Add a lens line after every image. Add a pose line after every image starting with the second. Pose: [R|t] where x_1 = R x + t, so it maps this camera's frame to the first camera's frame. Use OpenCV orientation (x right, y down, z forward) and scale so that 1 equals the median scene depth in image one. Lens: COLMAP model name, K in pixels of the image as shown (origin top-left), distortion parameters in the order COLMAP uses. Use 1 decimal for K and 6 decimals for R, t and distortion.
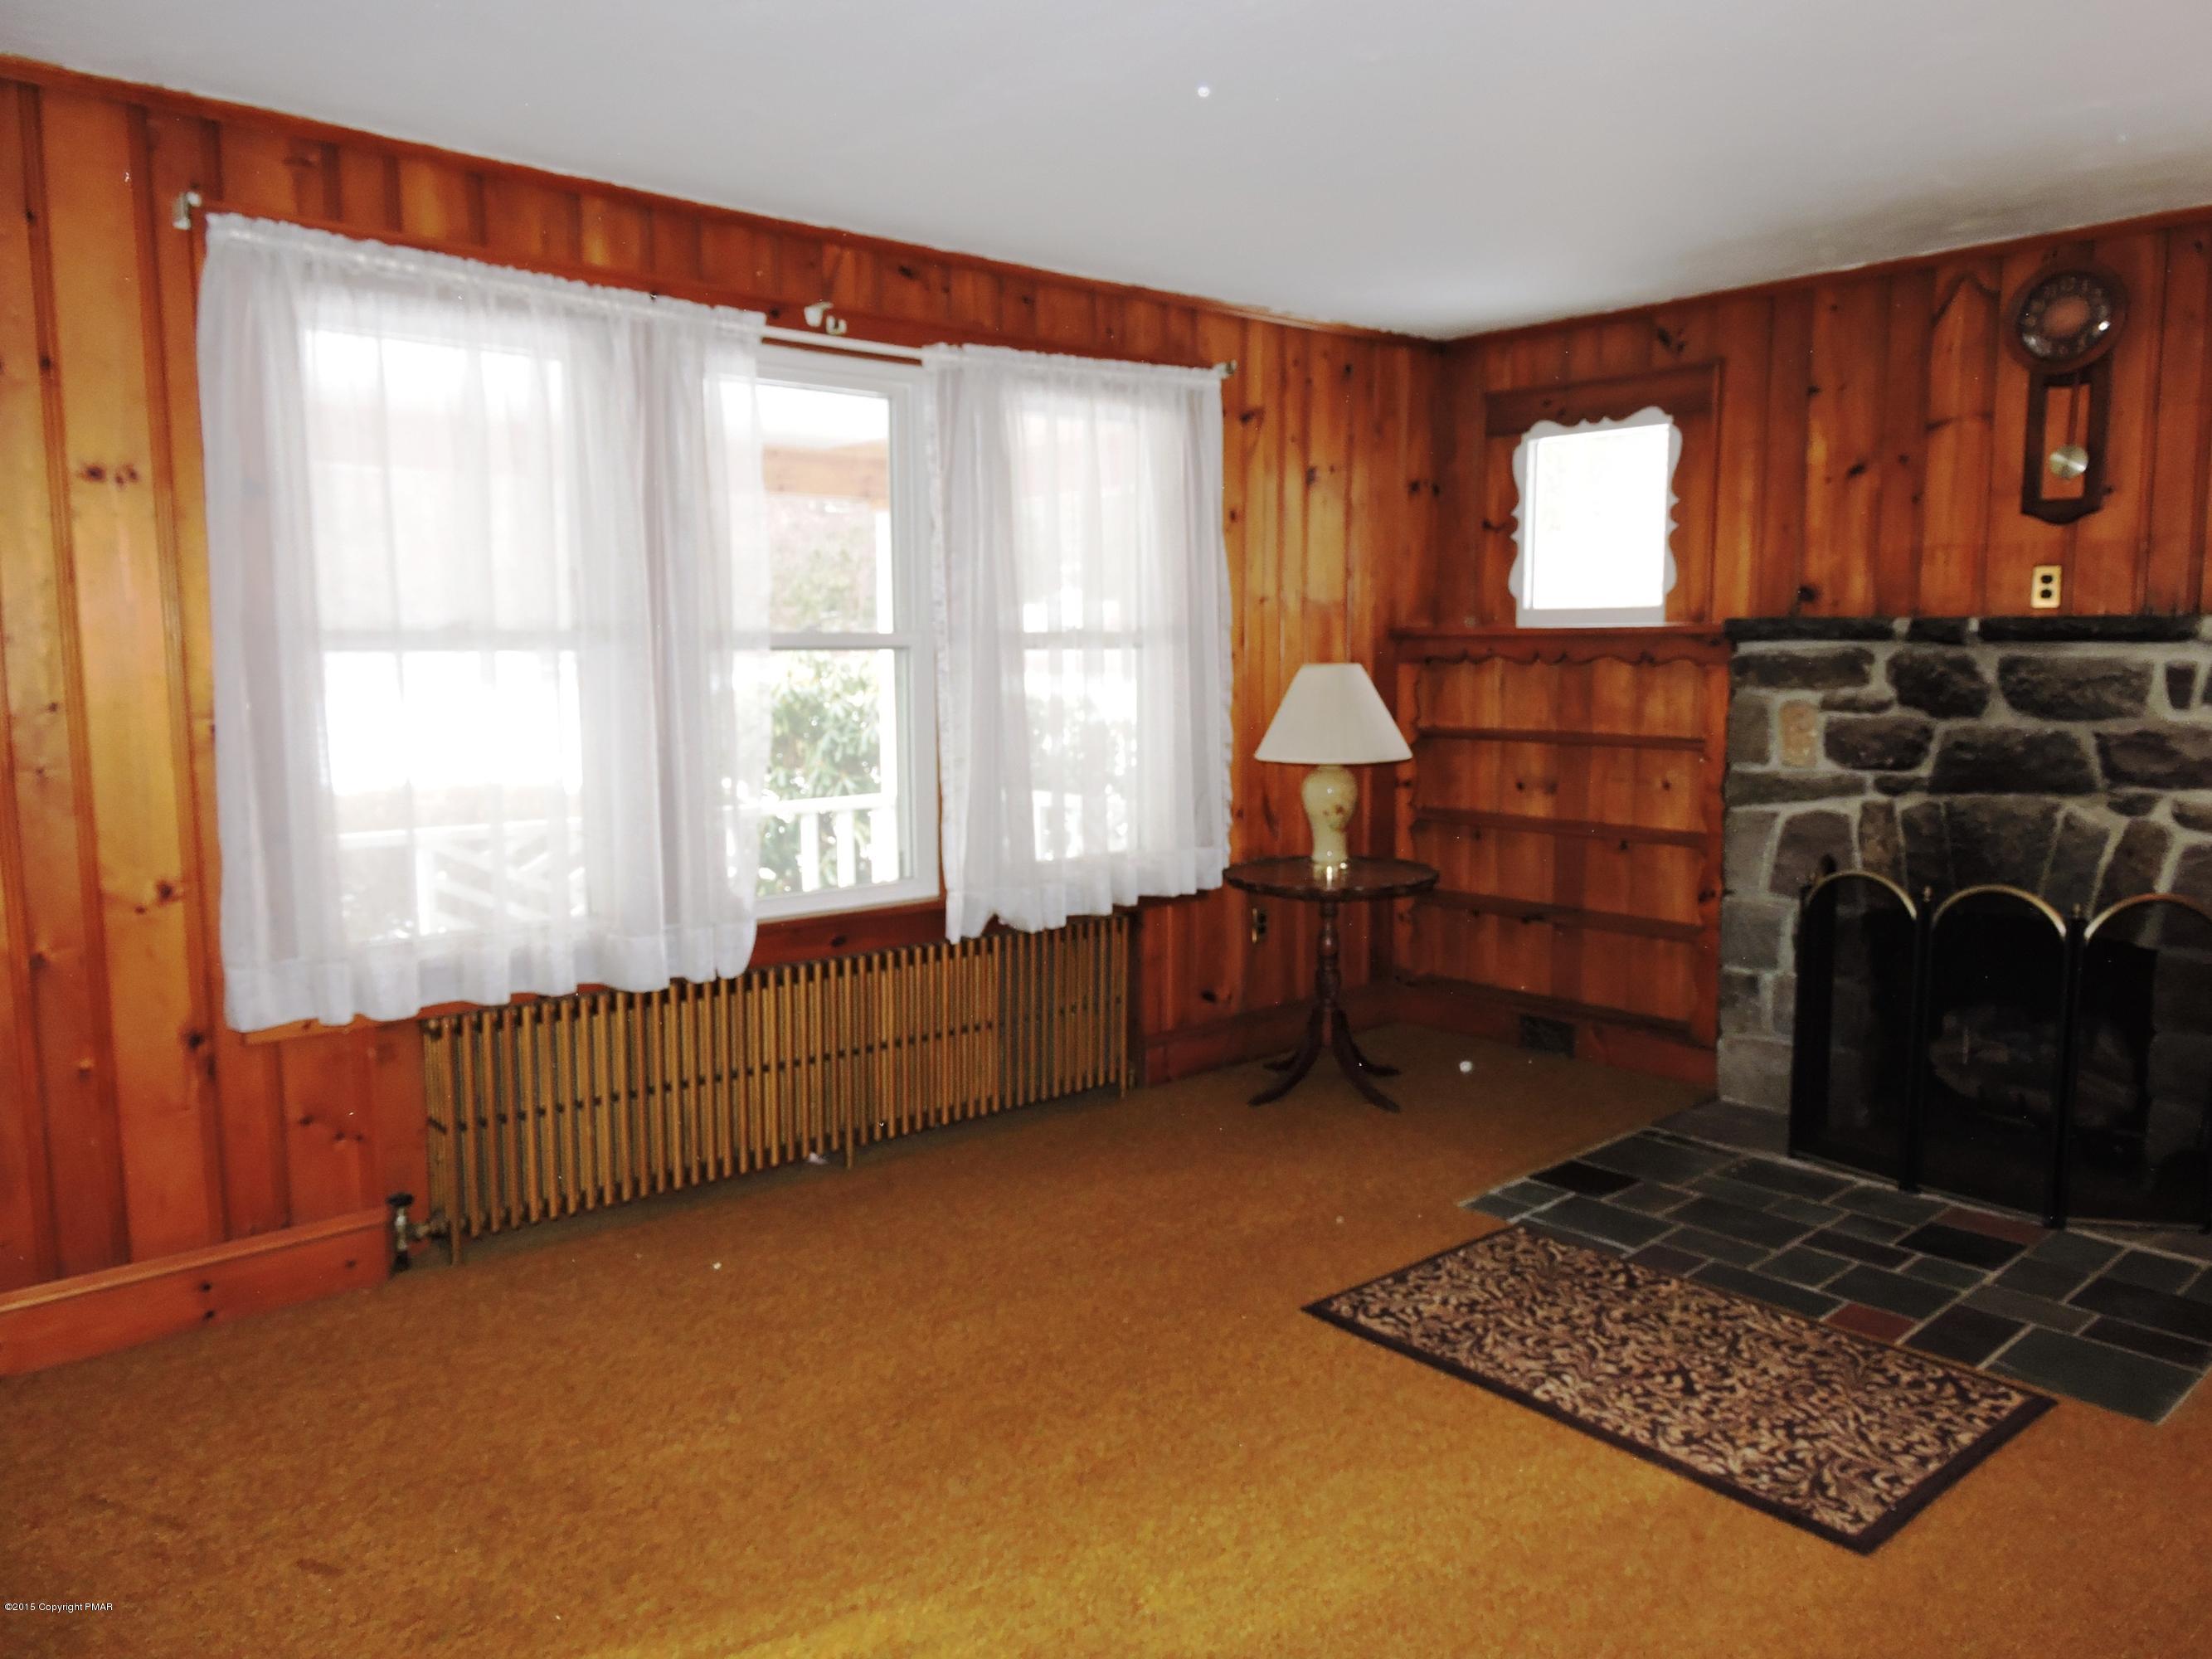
lens RADIAL K [[1581.0, 0, 1107.0], [0, 1581.0, 842.7], [0, 0, 1]] dist [-0.002439, 0.000449]
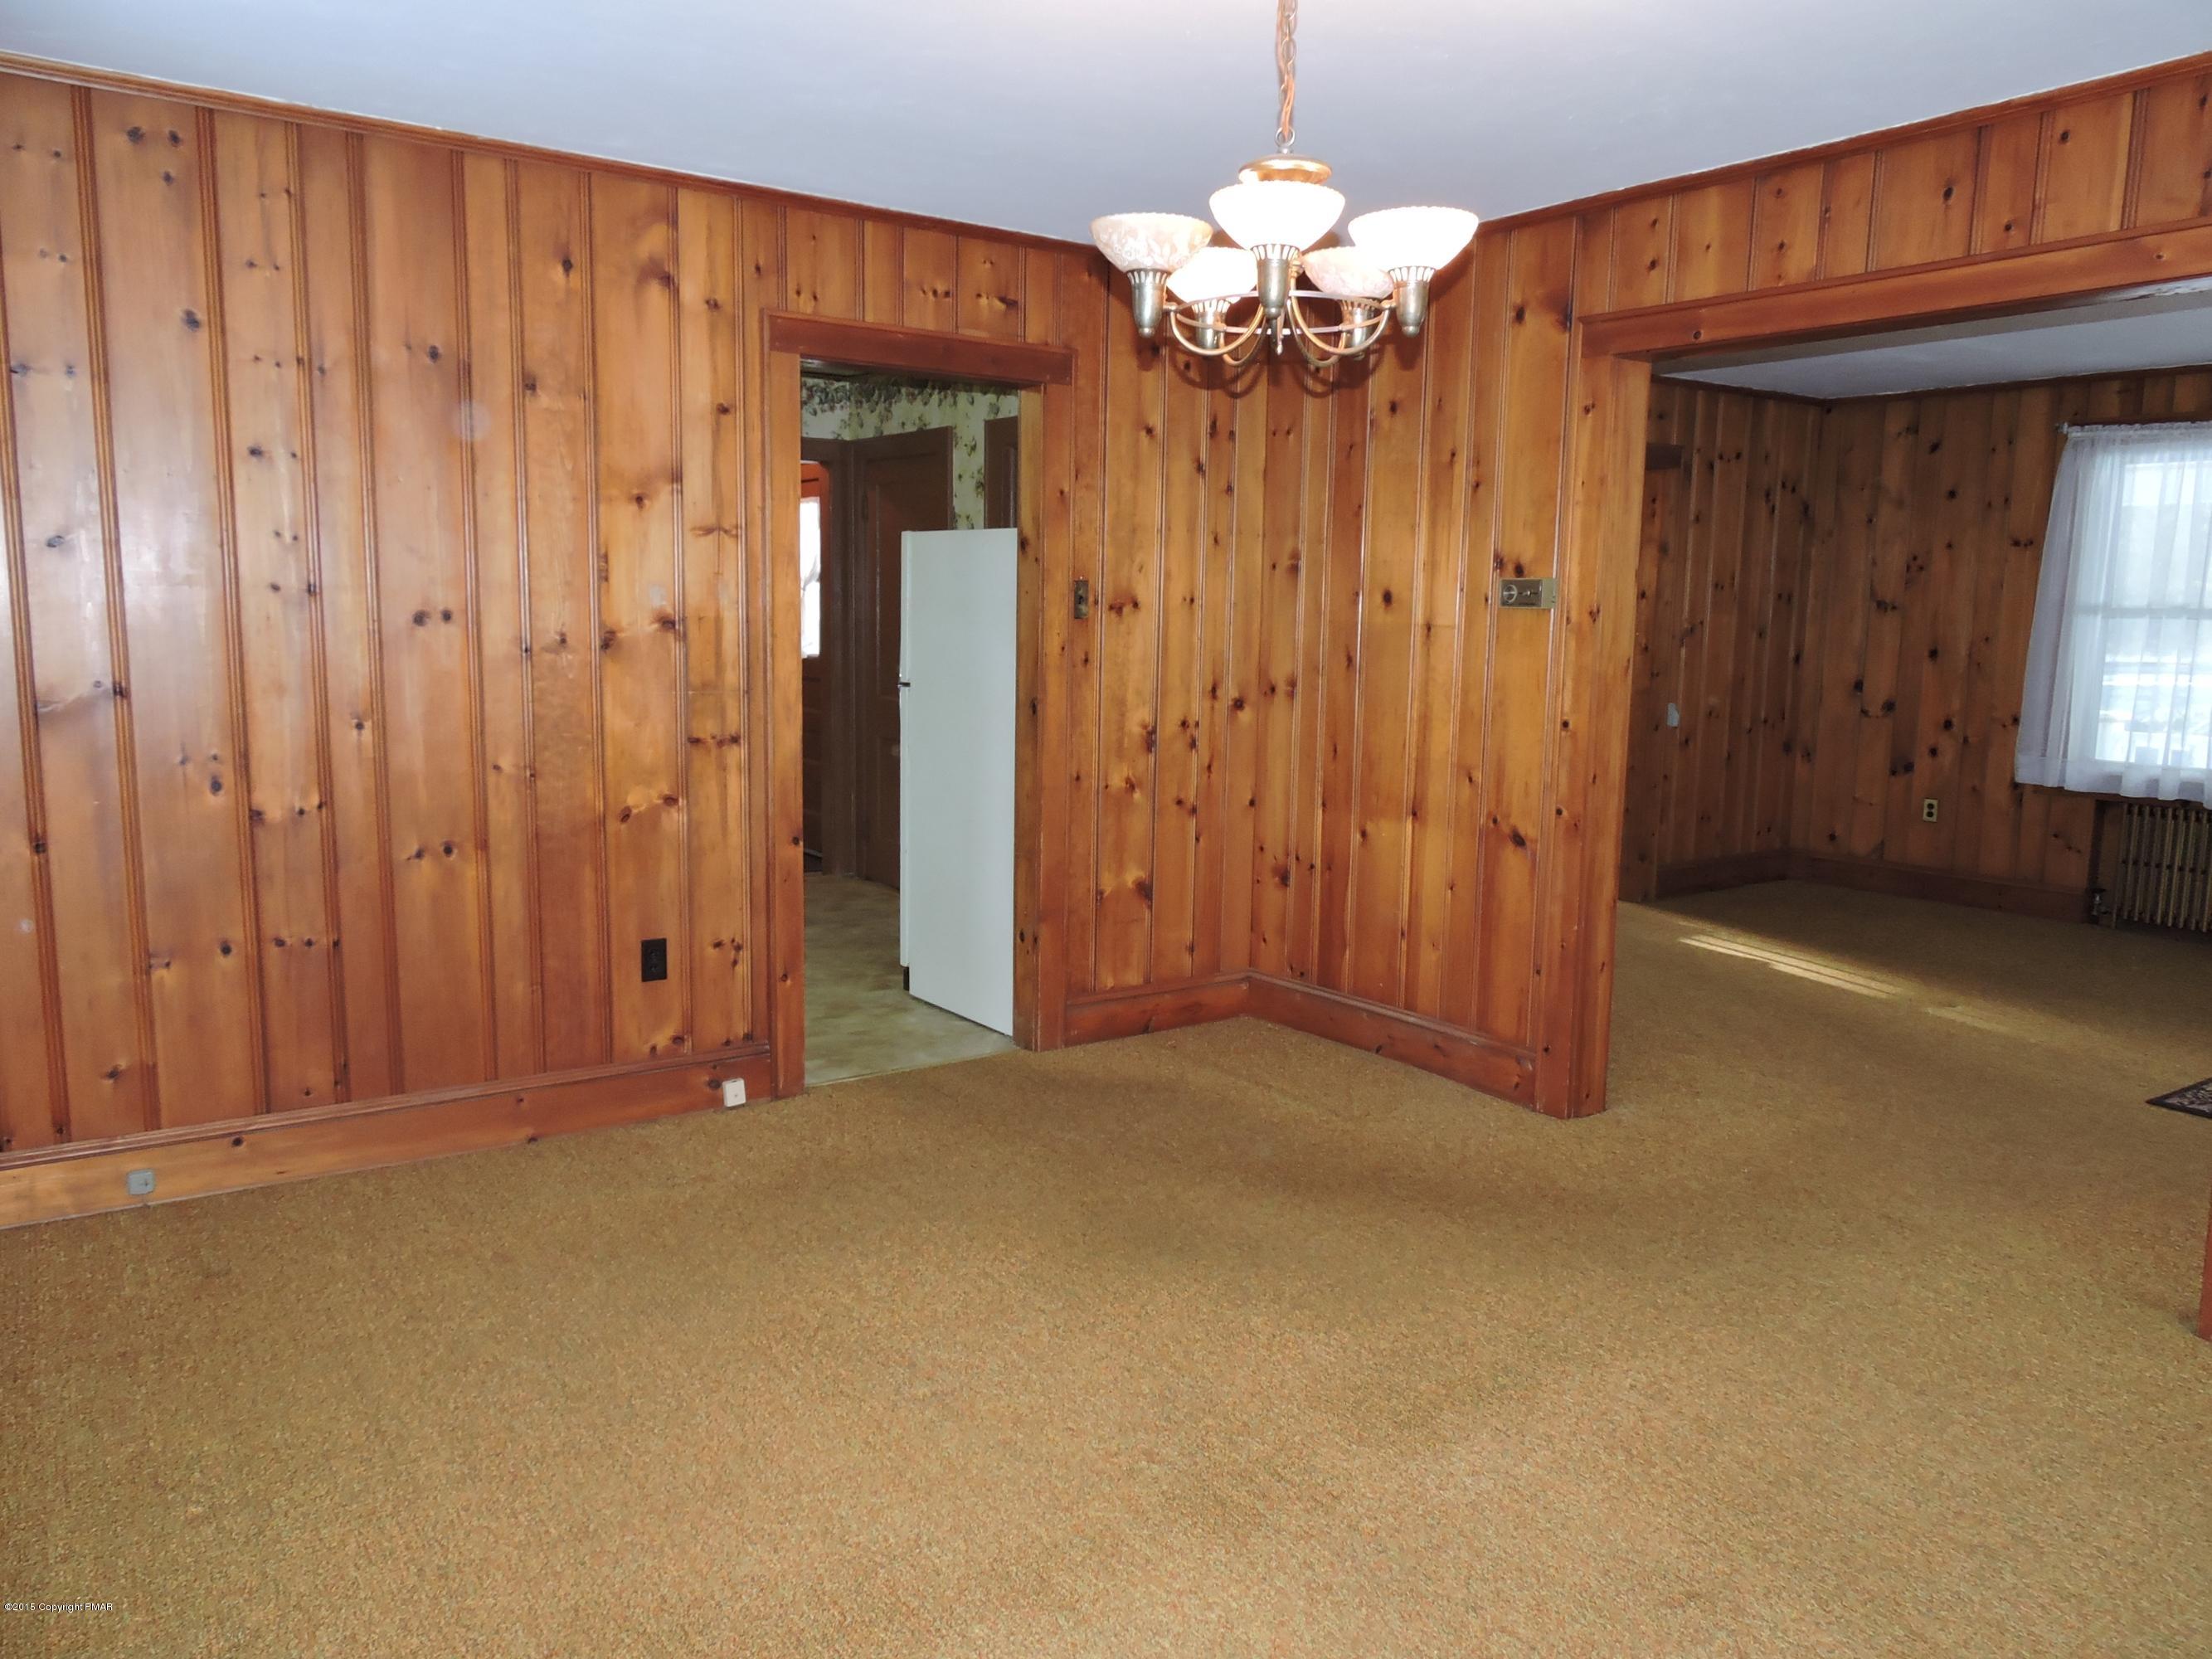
lens RADIAL K [[1581.0, 0, 1102.1], [0, 1581.0, 831.2], [0, 0, 1]] dist [-0.002439, 0.000449]
pose [[-0.130279, 0.143978, -0.980968, 1.776362], [-0.131355, 0.978172, 0.161012, -0.006259], [0.982738, 0.149832, -0.108523, -0.049281]]
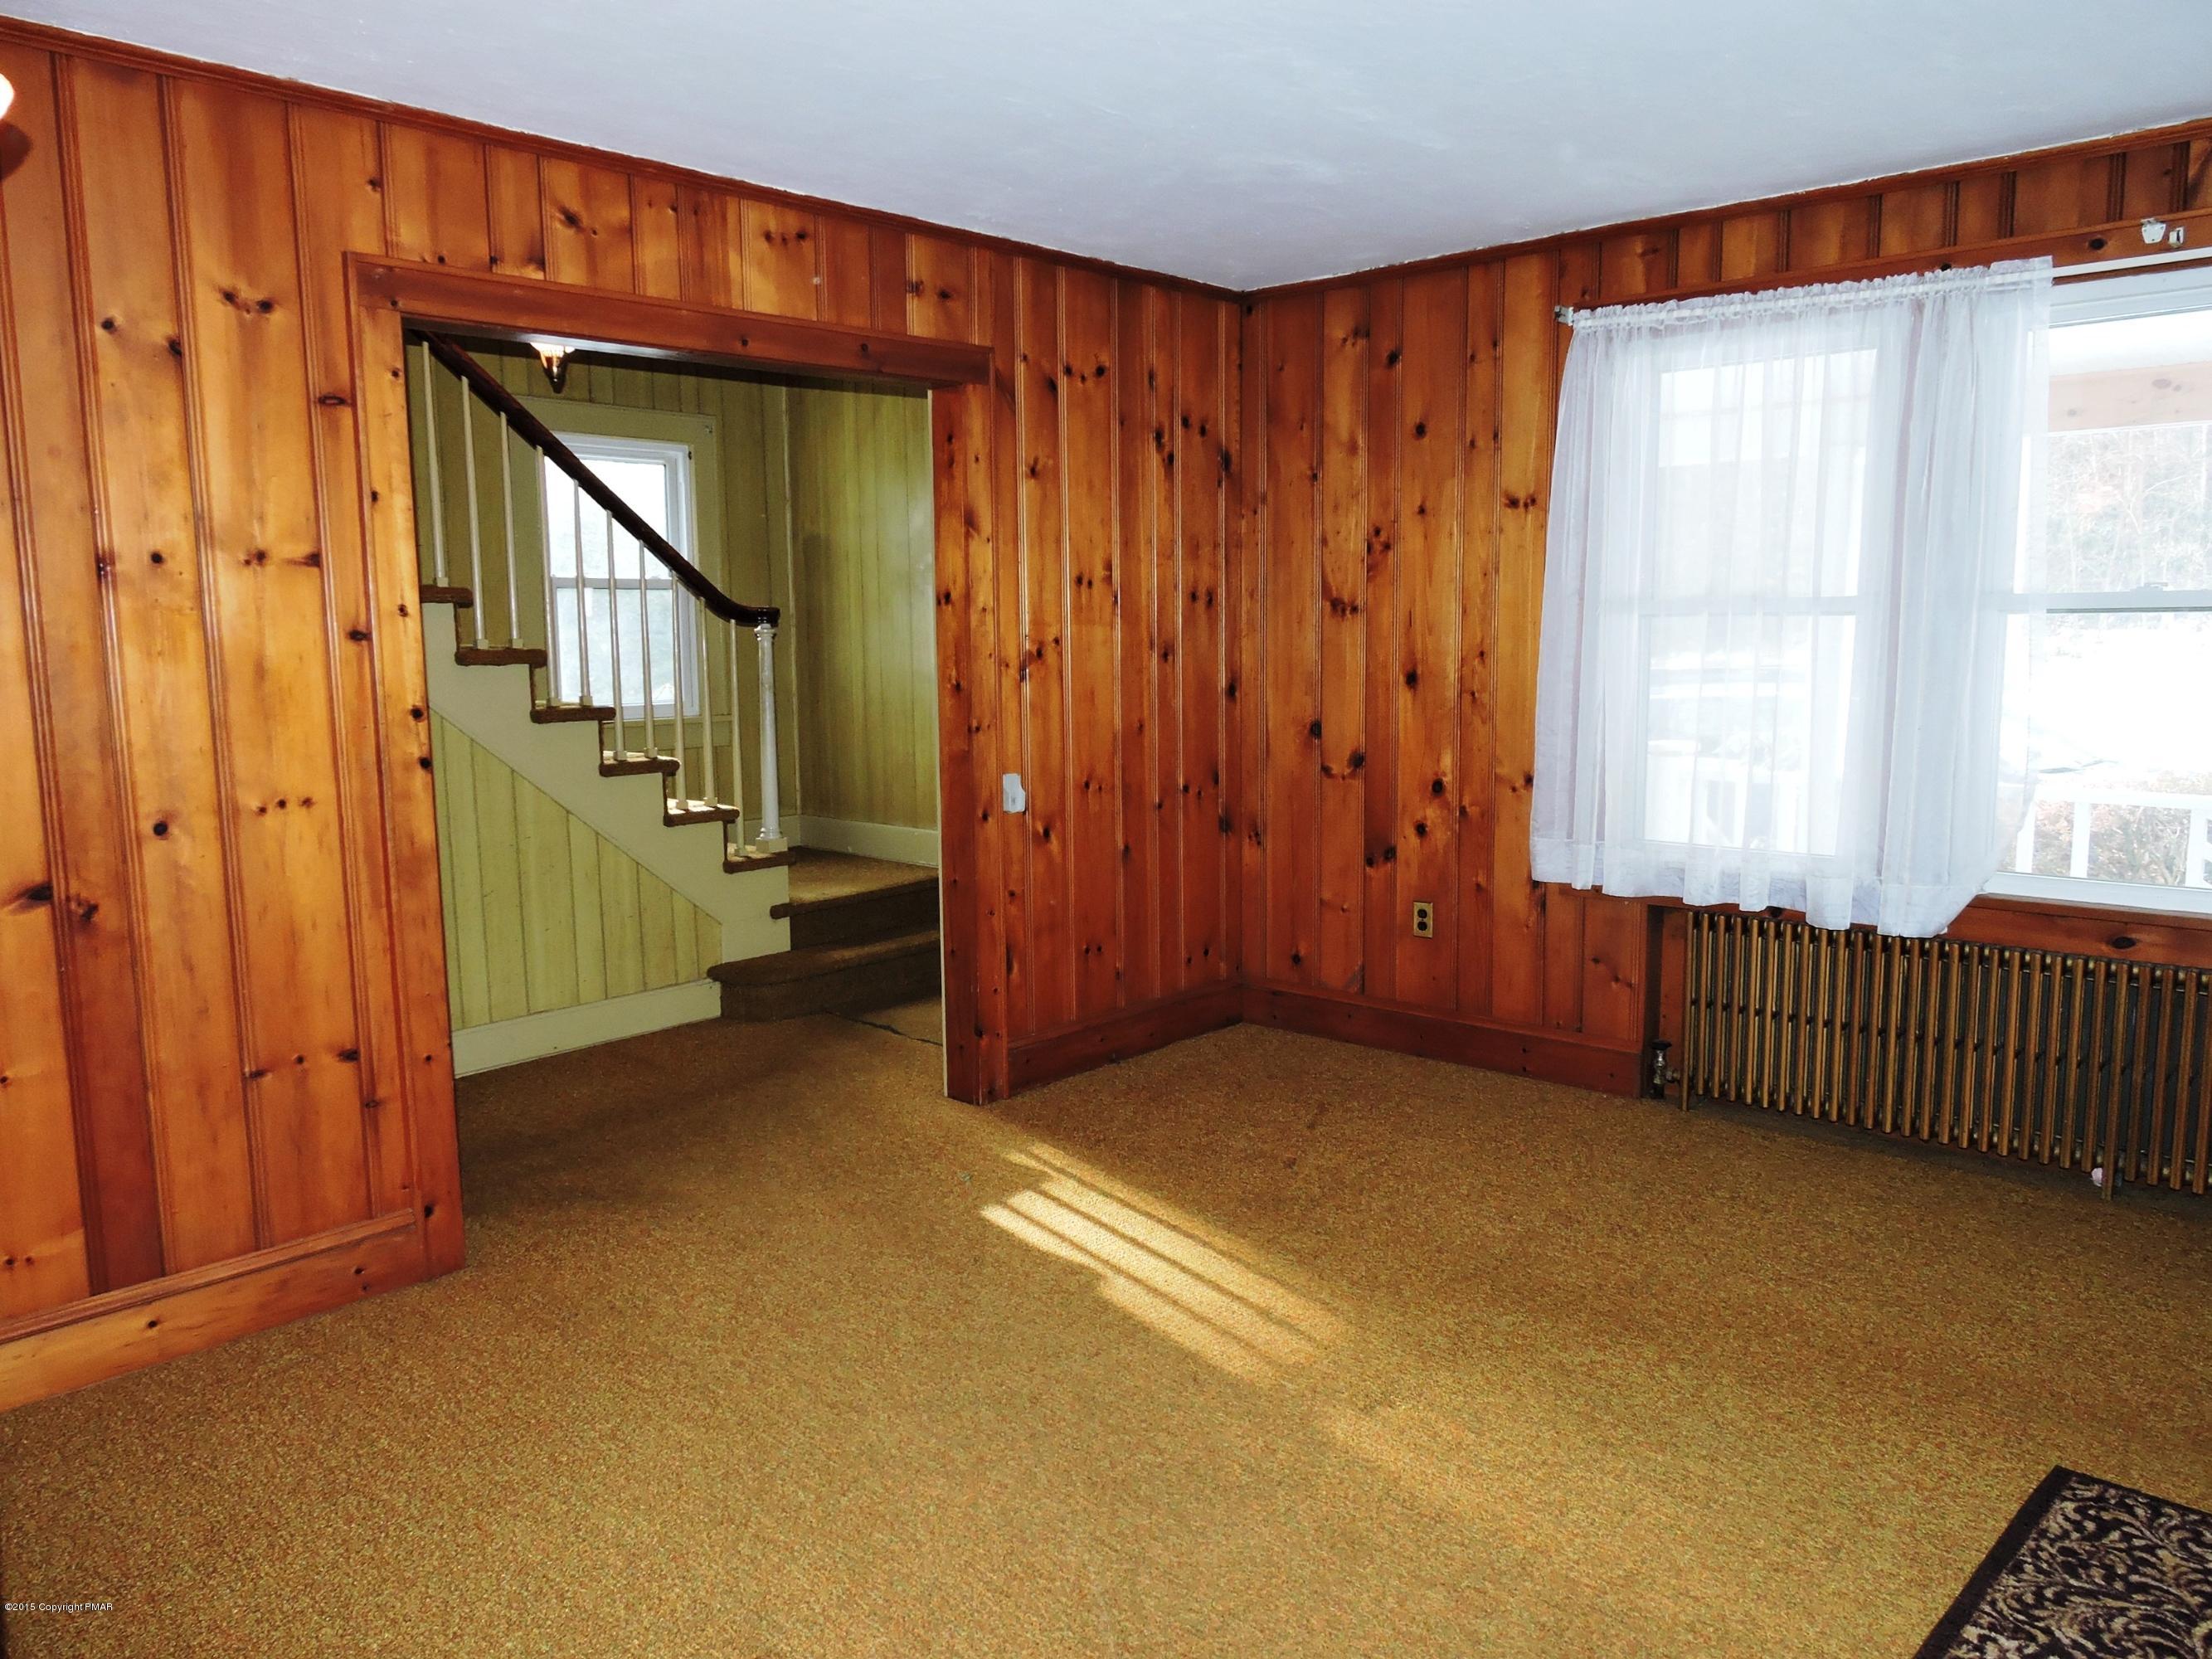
lens RADIAL K [[1581.0, 0, 1101.3], [0, 1581.0, 833.8], [0, 0, 1]] dist [-0.002439, 0.000449]
pose [[0.085362, 0.134120, -0.987282, 0.797749], [-0.107828, 0.986322, 0.124667, -0.057115], [0.990498, 0.095815, 0.098657, 0.424948]]
